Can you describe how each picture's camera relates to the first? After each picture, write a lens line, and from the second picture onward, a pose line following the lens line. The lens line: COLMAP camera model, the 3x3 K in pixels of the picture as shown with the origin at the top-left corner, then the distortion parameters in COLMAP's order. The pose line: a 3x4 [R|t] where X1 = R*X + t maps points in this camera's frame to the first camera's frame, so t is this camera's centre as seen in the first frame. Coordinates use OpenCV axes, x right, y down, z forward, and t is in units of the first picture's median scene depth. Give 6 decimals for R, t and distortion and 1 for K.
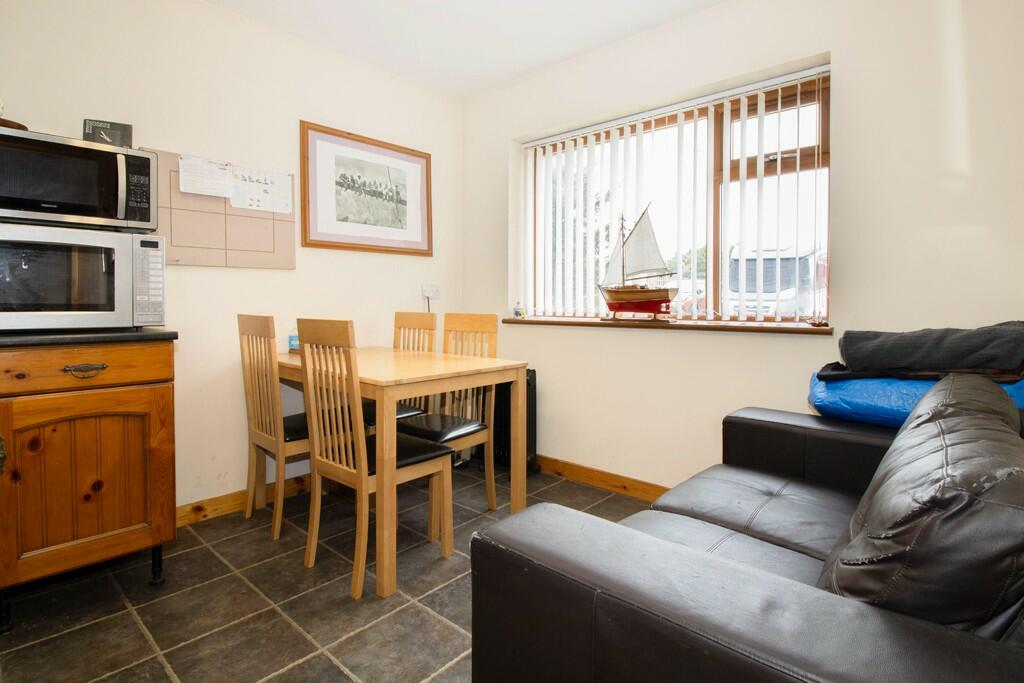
lens RADIAL K [[517.6, 0, 511.8], [0, 517.6, 309.6], [0, 0, 1]] dist [-0.007608, -0.003361]
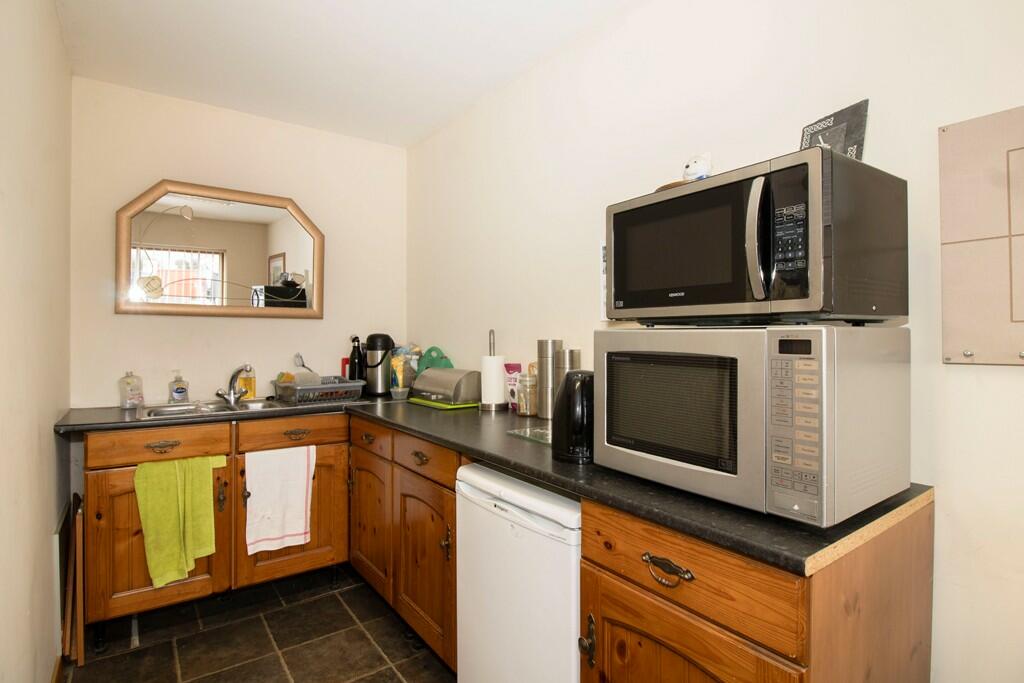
lens RADIAL K [[517.6, 0, 511.9], [0, 517.6, 336.2], [0, 0, 1]] dist [-0.007608, -0.003361]
pose [[-0.193011, -0.003299, -0.981191, -0.198825], [-0.017656, 0.999844, 0.000111, -0.137564], [0.981038, 0.017346, -0.193039, 0.872746]]
